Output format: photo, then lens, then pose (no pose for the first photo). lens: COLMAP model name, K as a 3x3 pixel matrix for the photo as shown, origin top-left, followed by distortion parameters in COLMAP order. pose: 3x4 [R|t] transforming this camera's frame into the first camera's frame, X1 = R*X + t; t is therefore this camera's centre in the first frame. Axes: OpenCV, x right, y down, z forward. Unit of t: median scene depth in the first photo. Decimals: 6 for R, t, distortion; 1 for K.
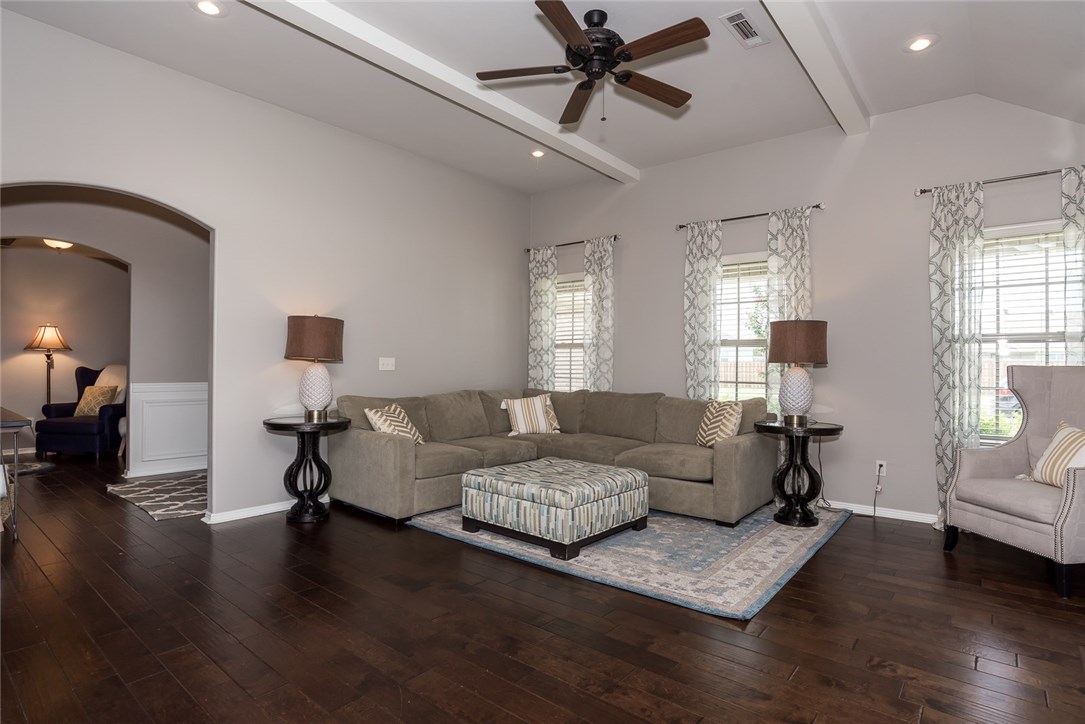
lens RADIAL K [[556.5, 0, 546.7], [0, 556.5, 362.2], [0, 0, 1]] dist [-0.039656, 0.009767]
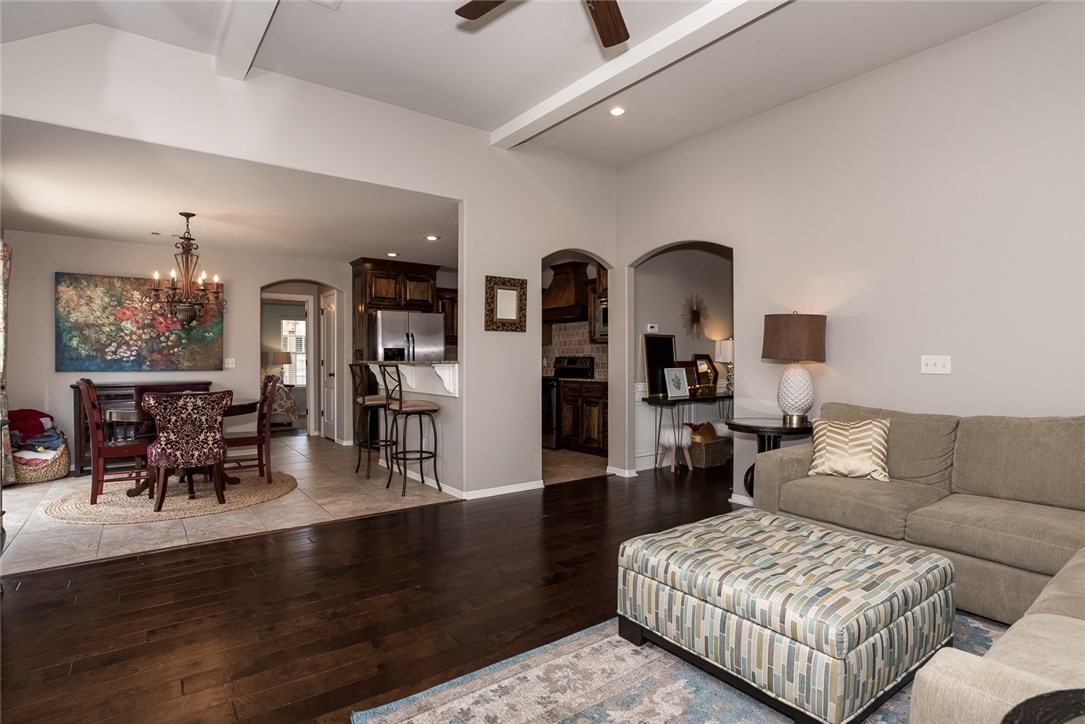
lens RADIAL K [[556.5, 0, 545.5], [0, 556.5, 364.2], [0, 0, 1]] dist [-0.039656, 0.009767]
pose [[-0.231519, -0.003311, -0.972825, 0.678024], [-0.000854, 0.999995, -0.003200, 0.008208], [0.972830, 0.000090, -0.231521, 0.962898]]
